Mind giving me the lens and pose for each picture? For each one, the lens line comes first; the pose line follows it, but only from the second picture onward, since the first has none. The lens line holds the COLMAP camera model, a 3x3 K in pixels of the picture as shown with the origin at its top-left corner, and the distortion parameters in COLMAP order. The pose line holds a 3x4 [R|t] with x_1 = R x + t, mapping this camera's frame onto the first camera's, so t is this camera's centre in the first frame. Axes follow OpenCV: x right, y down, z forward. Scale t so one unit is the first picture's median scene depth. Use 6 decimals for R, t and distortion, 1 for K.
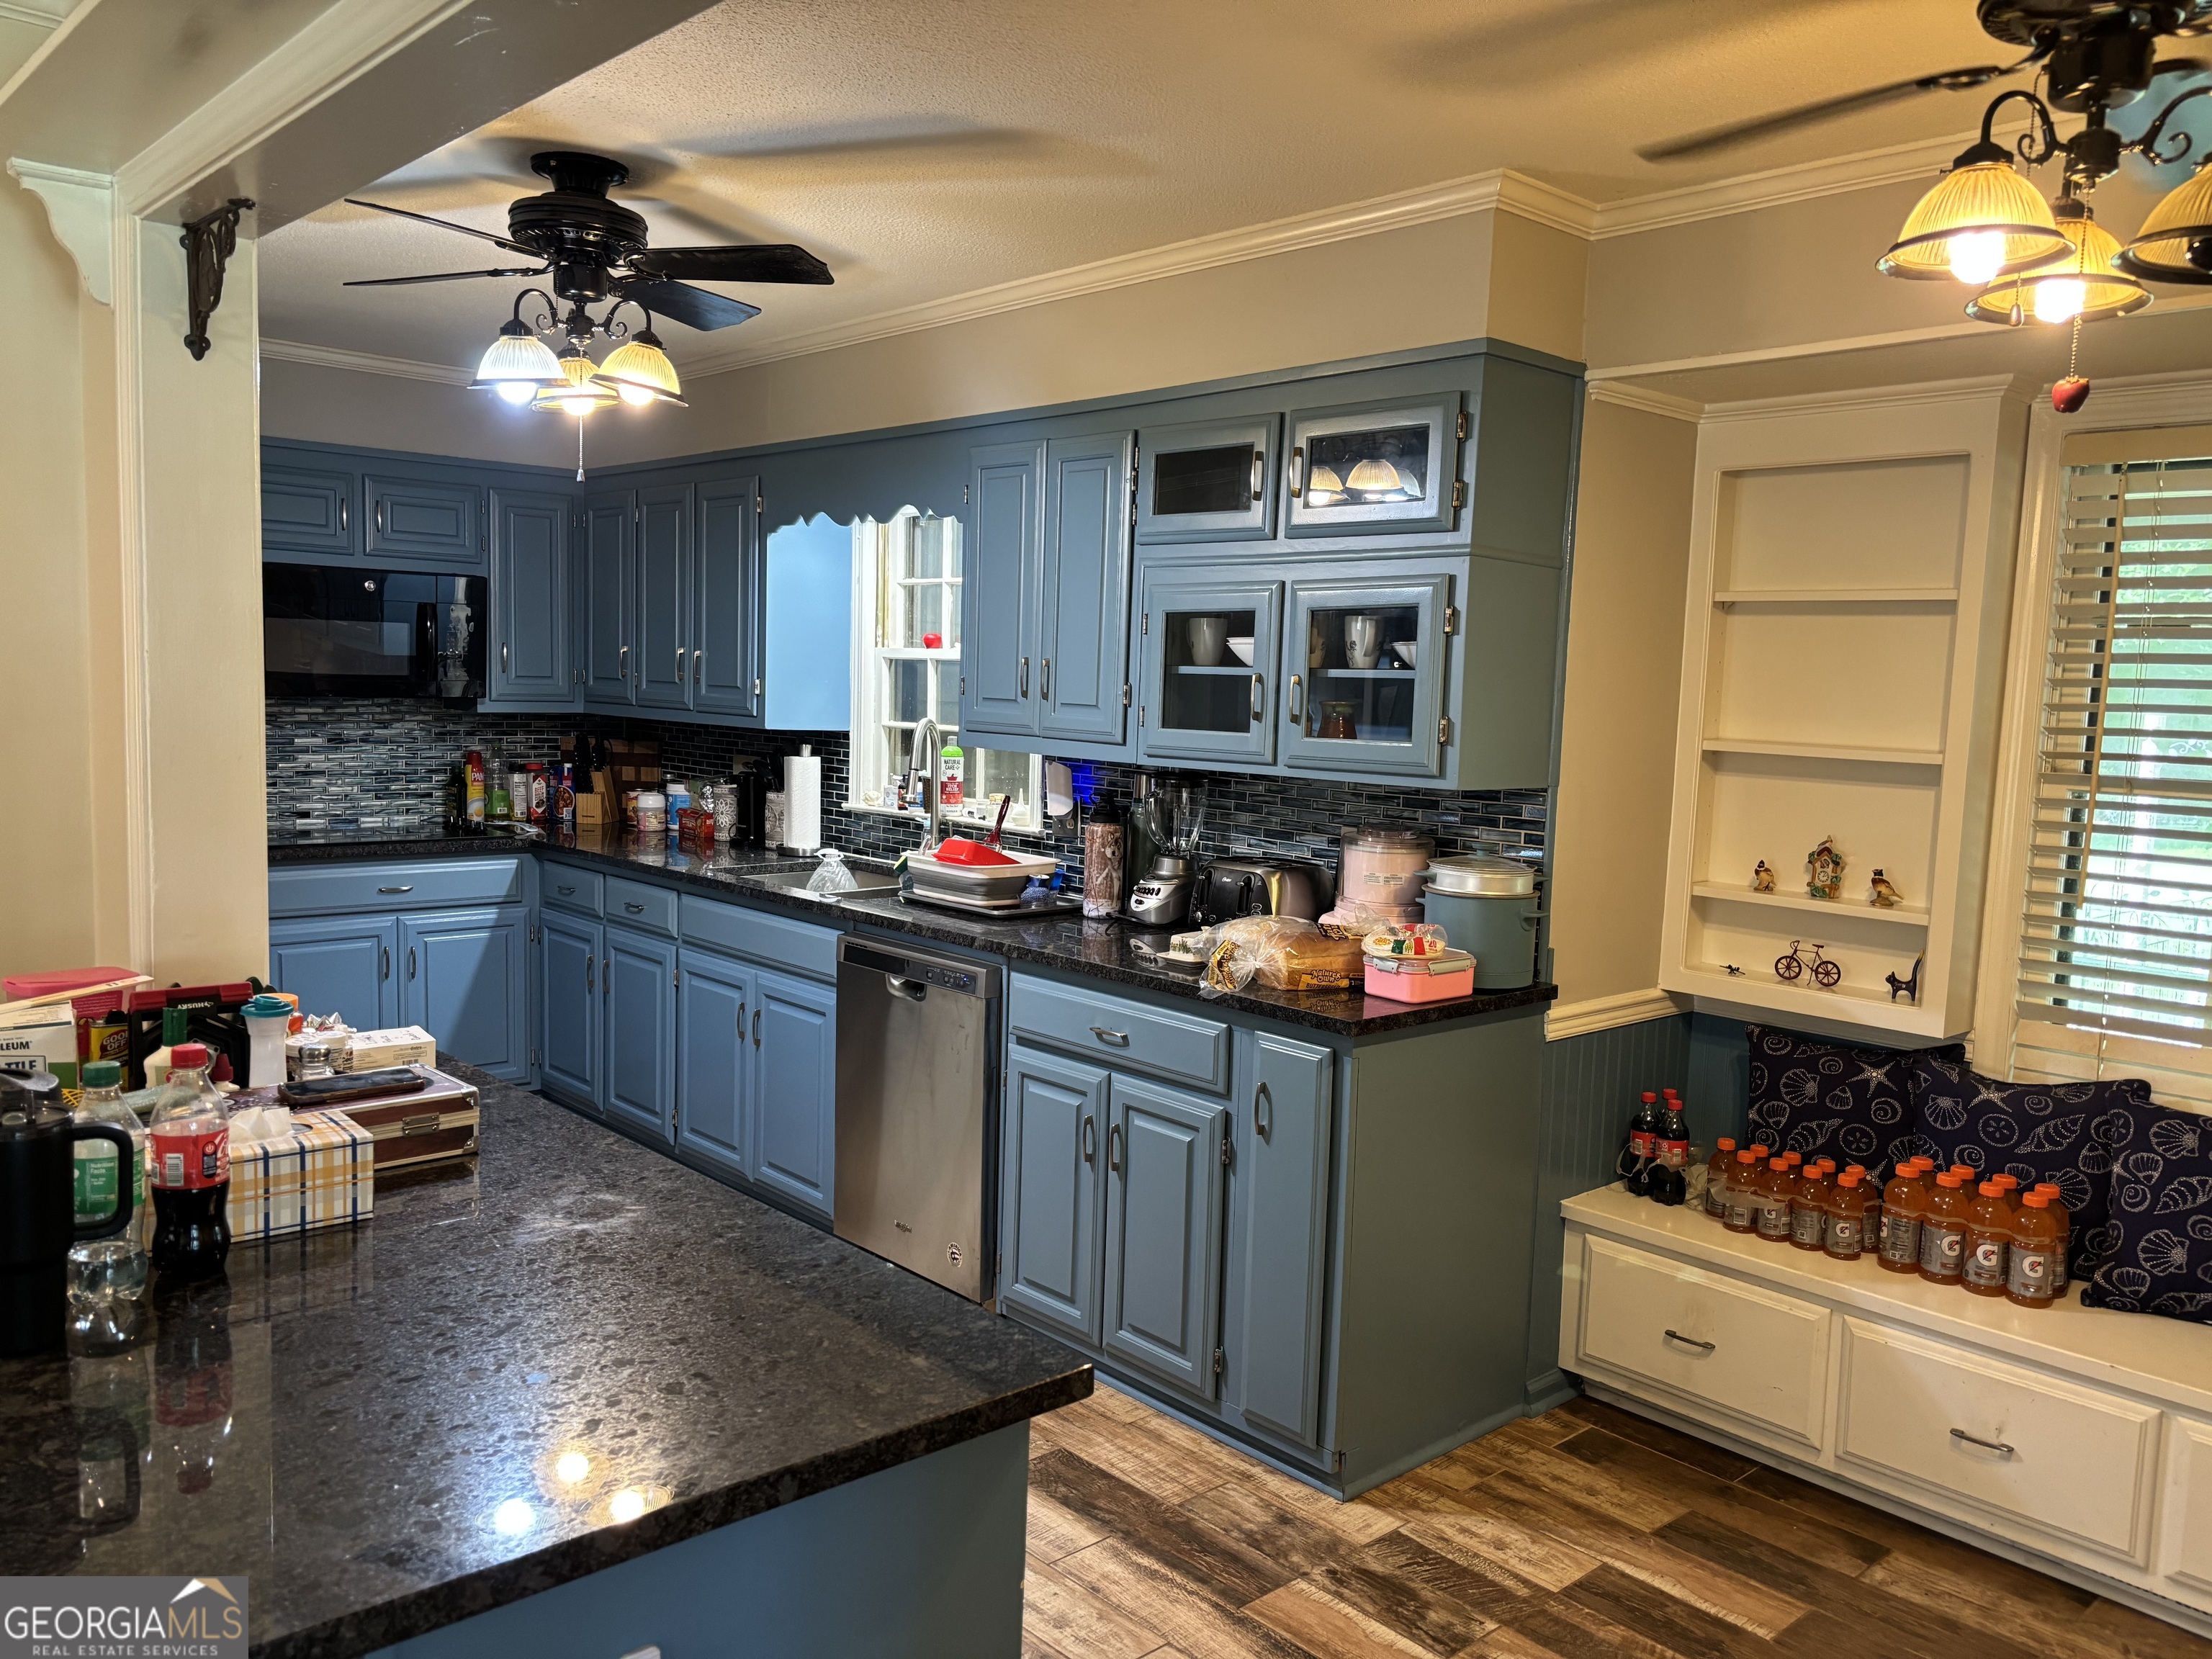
lens RADIAL K [[1671.1, 0, 1093.2], [0, 1671.1, 838.2], [0, 0, 1]] dist [0.055954, -0.066718]
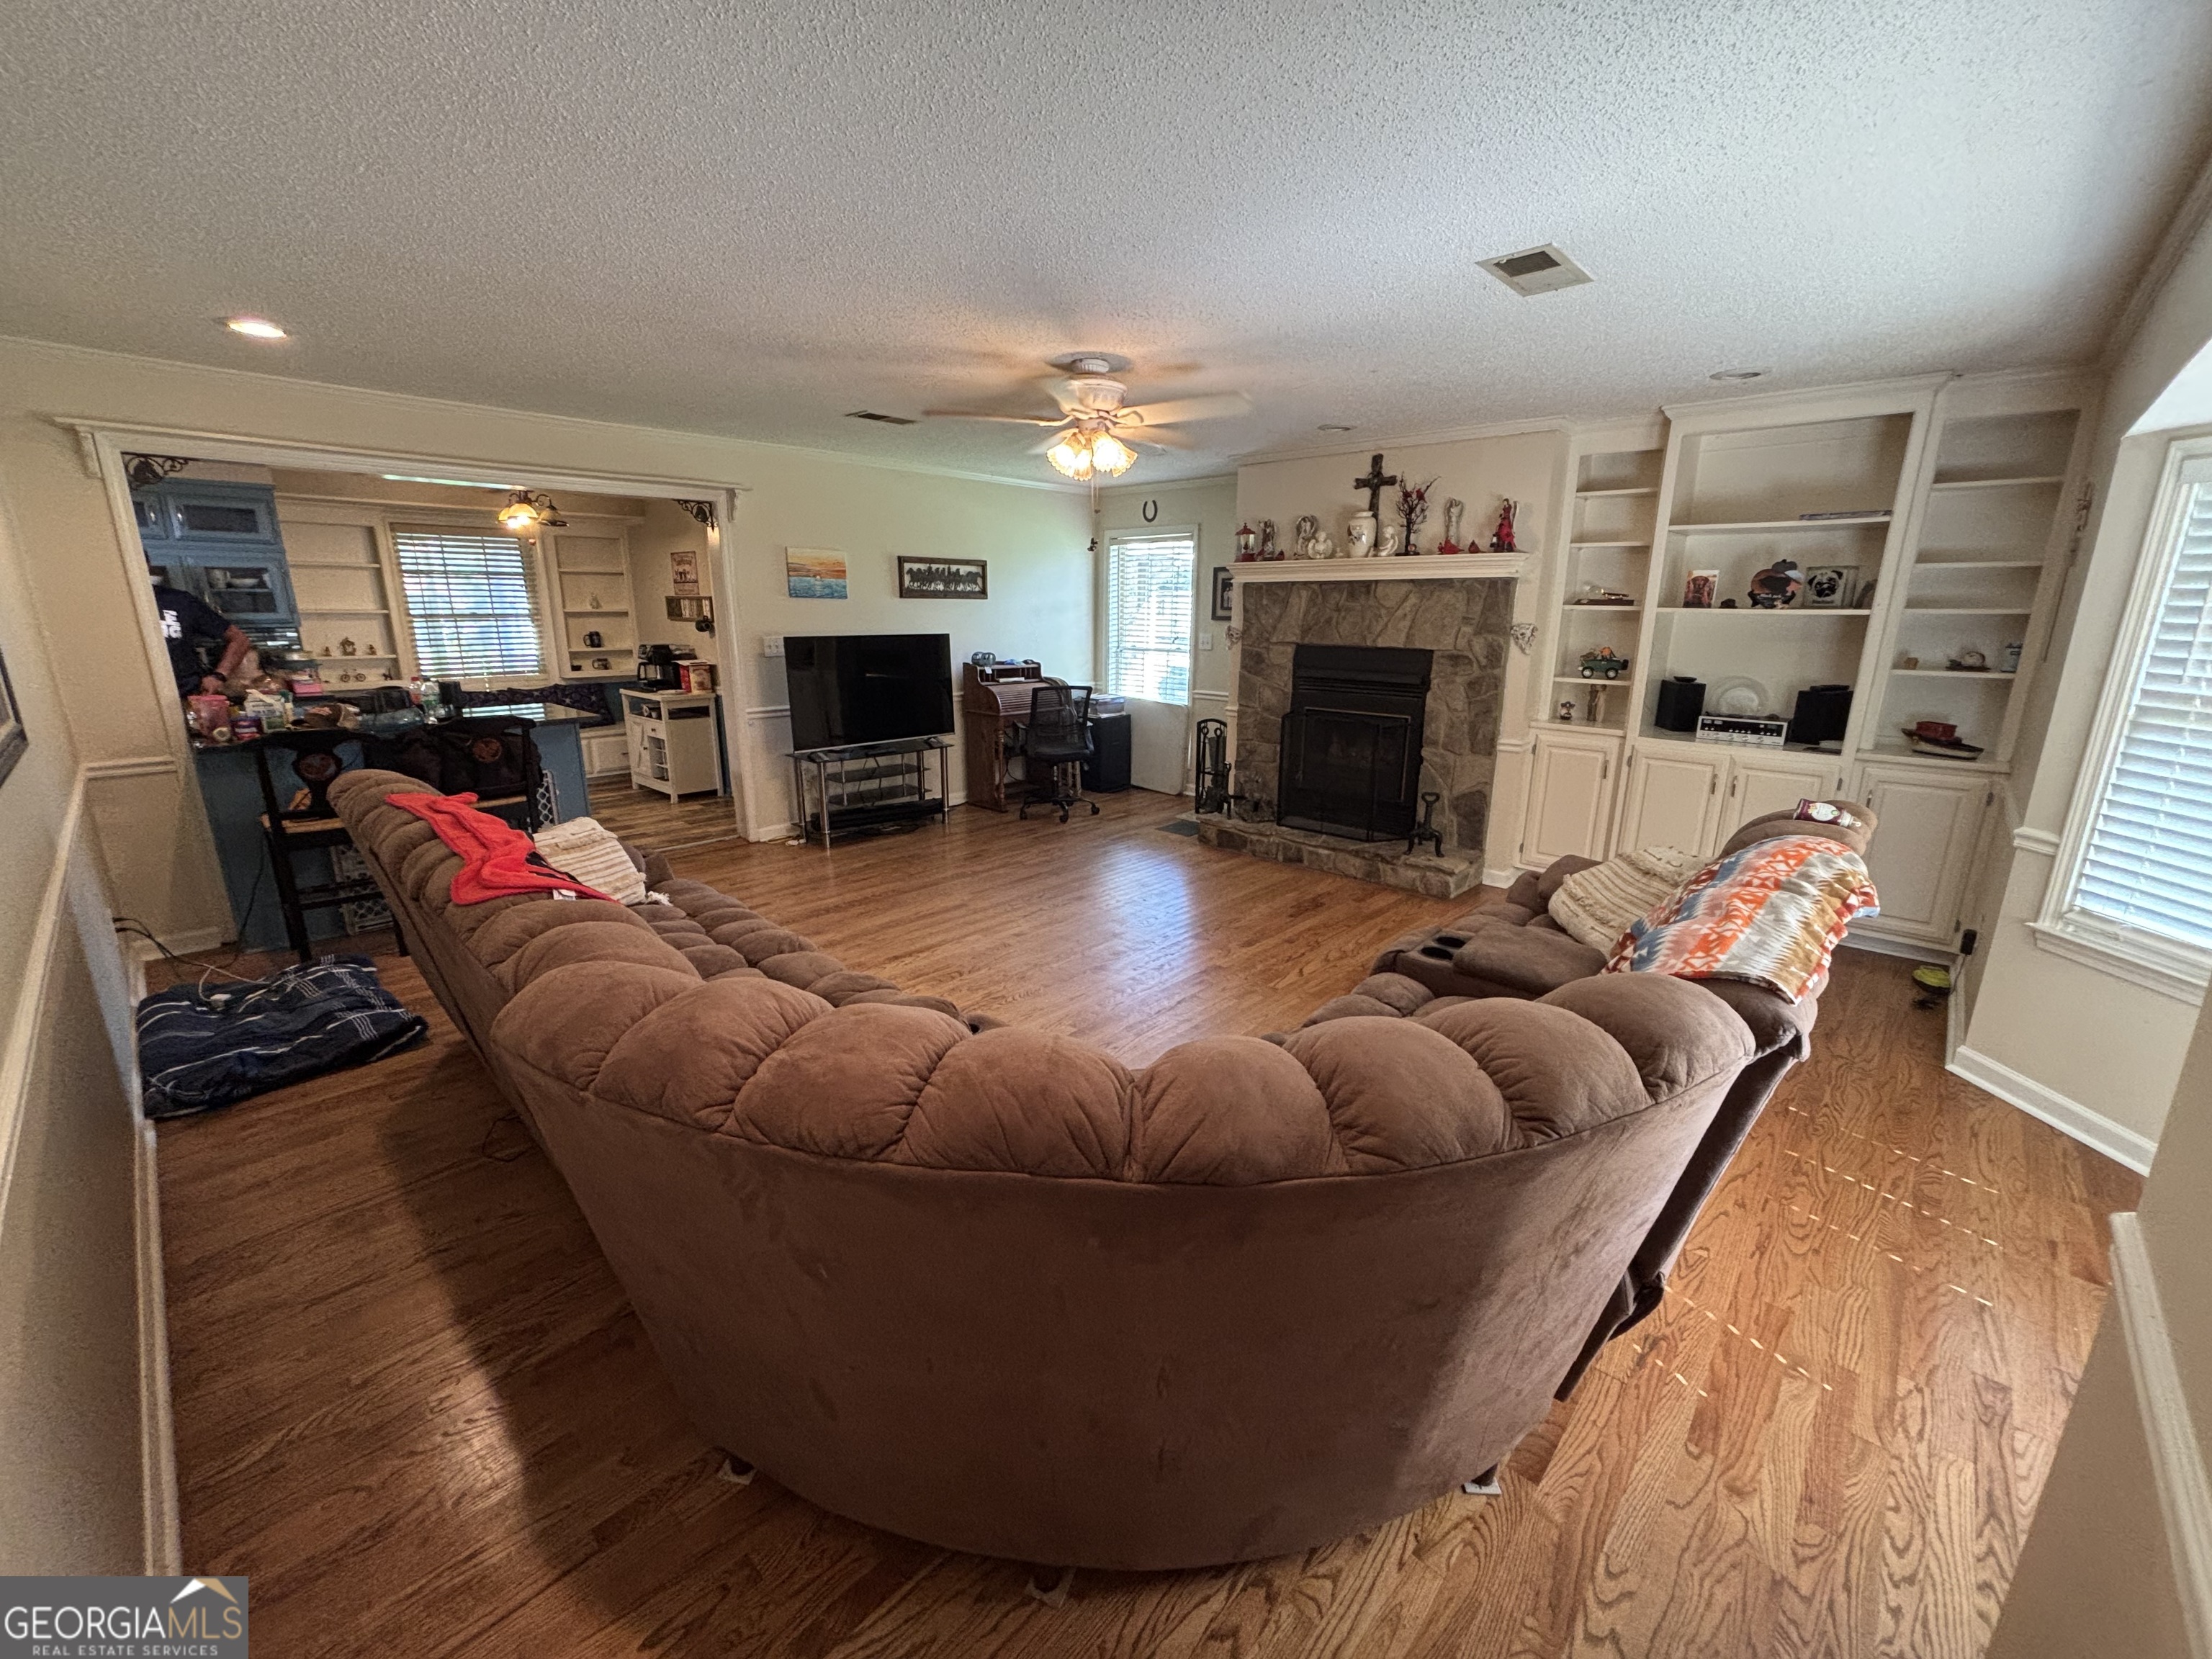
lens RADIAL K [[888.8, 0, 1105.4], [0, 888.8, 829.7], [0, 0, 1]] dist [-0.000500, -0.000076]
pose [[-0.082479, -0.282210, 0.955801, -1.546299], [0.084541, 0.953630, 0.288864, -0.017611], [-0.993001, 0.104630, -0.054796, -0.389521]]
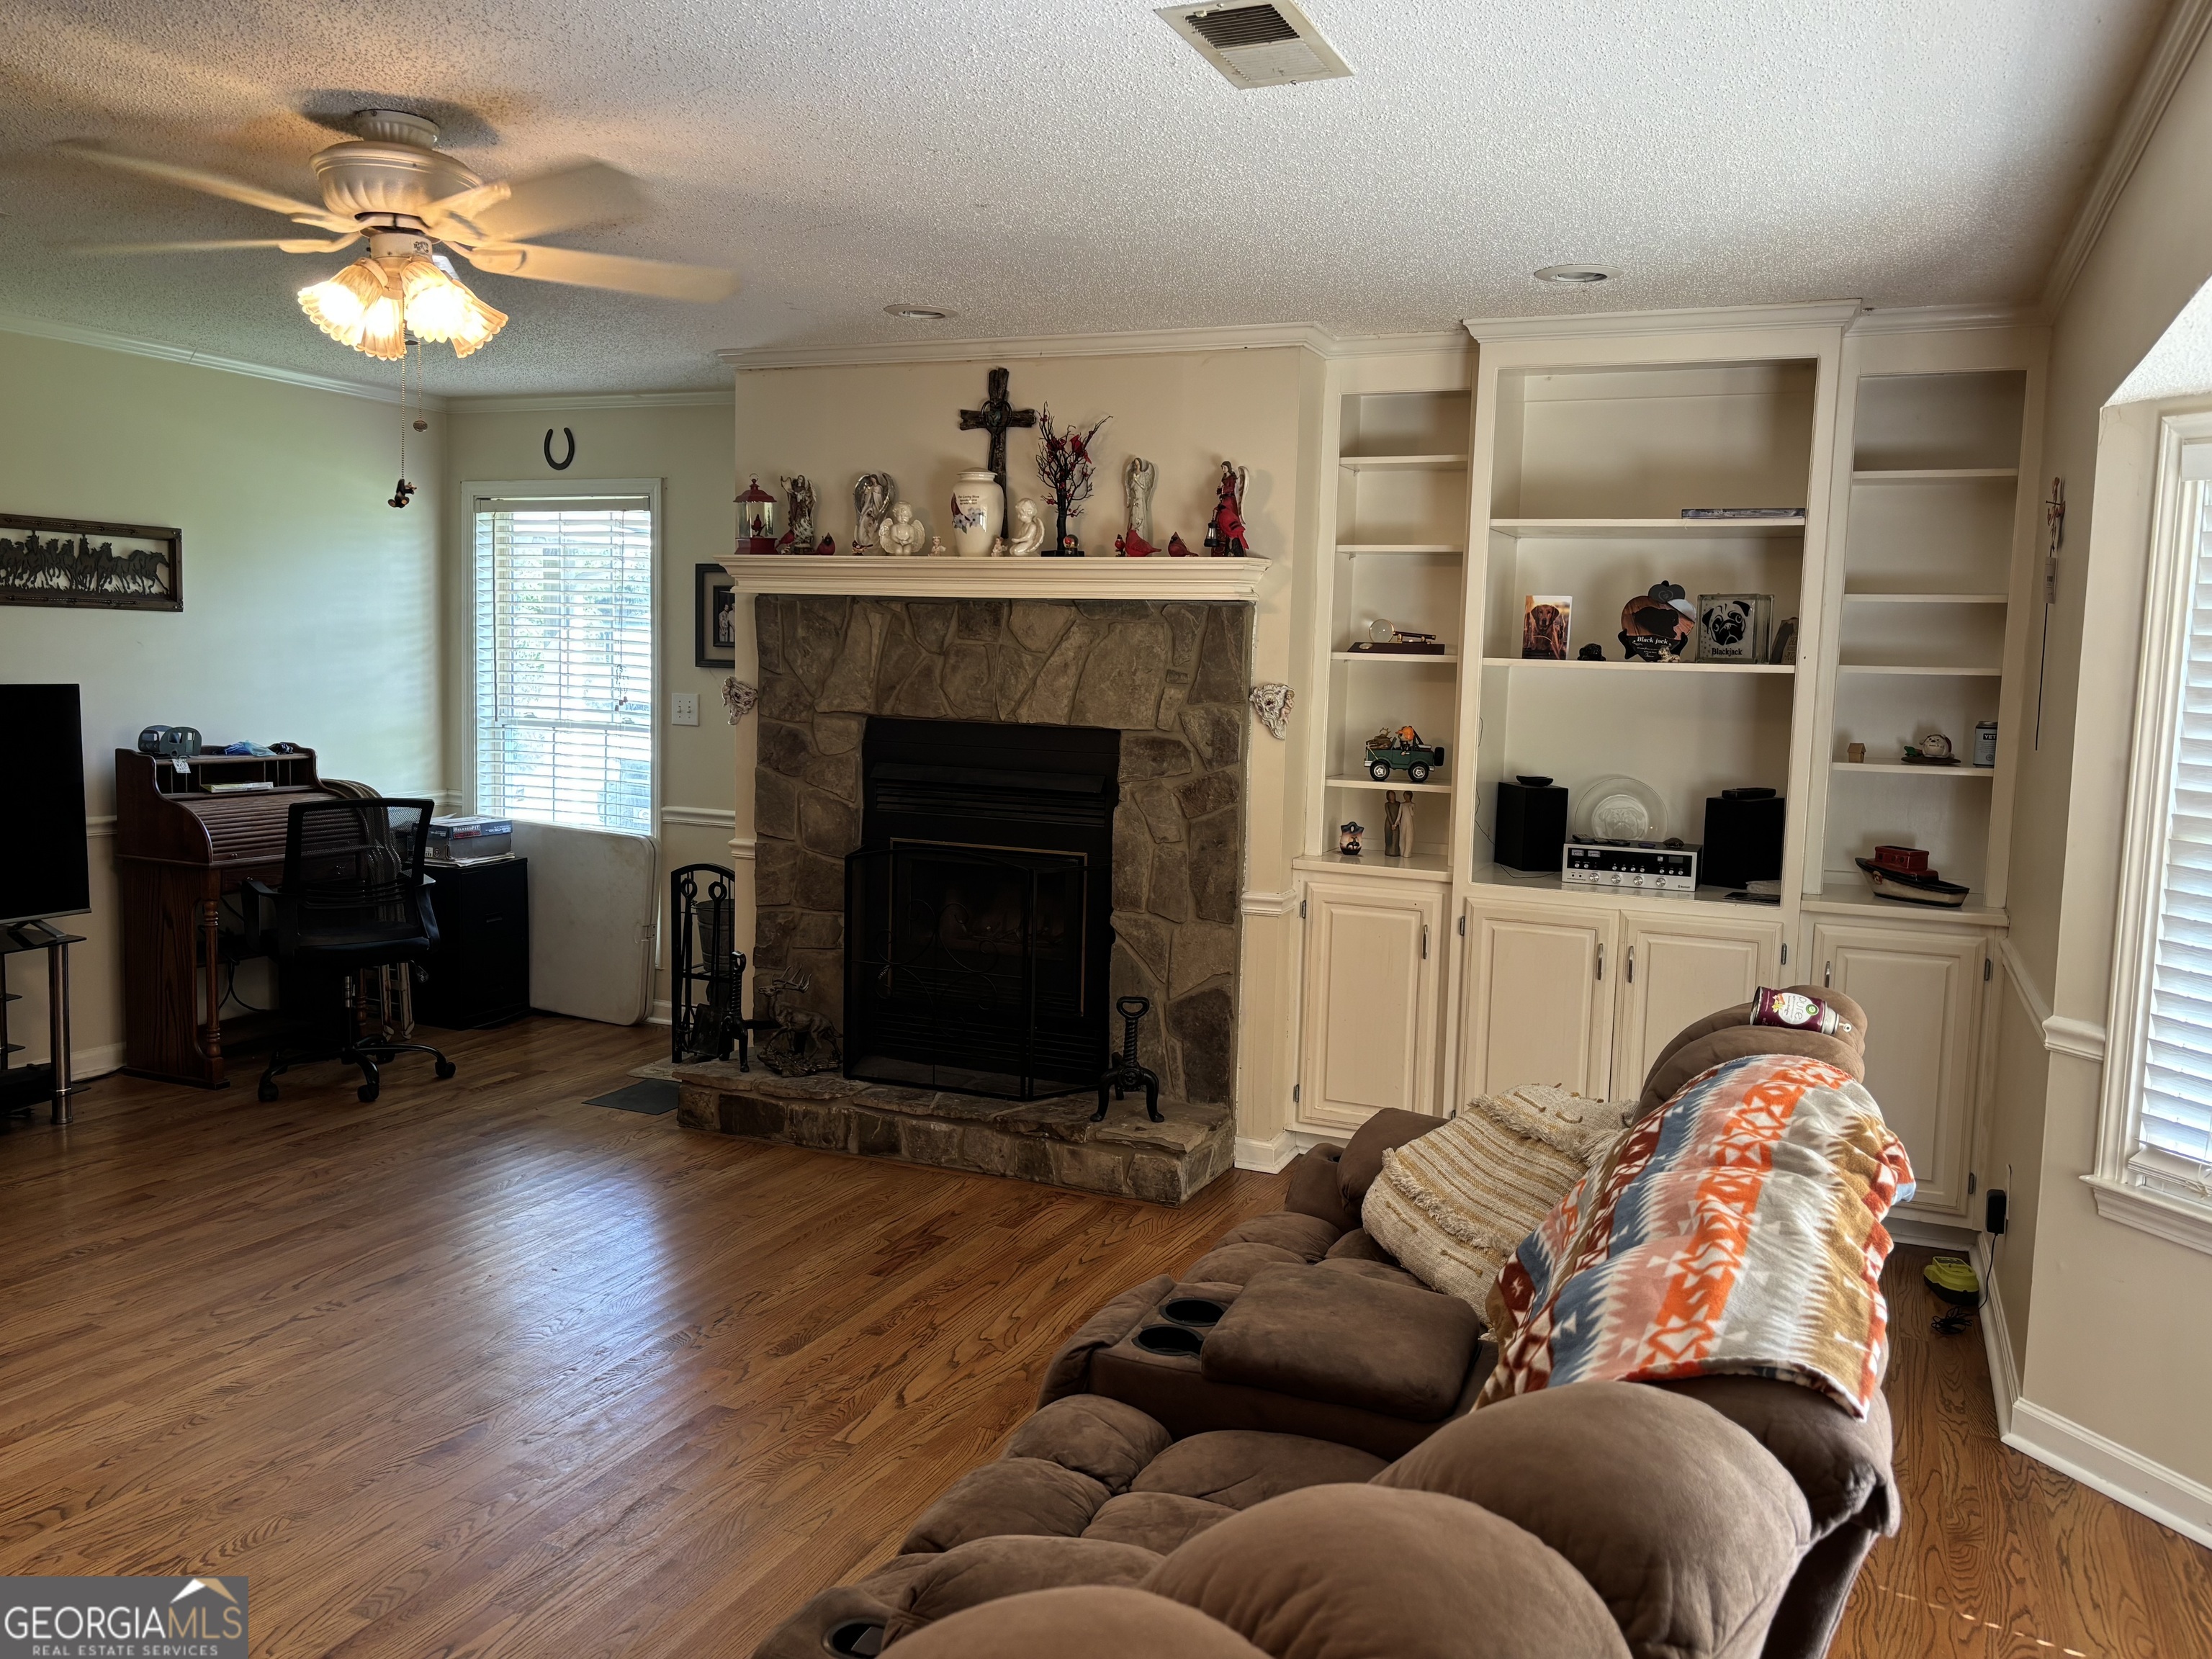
lens RADIAL K [[1720.2, 0, 1112.3], [0, 1720.2, 834.7], [0, 0, 1]] dist [0.068566, -0.089811]
pose [[-0.412788, -0.142060, 0.899681, -1.484246], [0.042239, 0.983714, 0.174709, -0.005578], [-0.909847, 0.110119, -0.400065, -0.414121]]
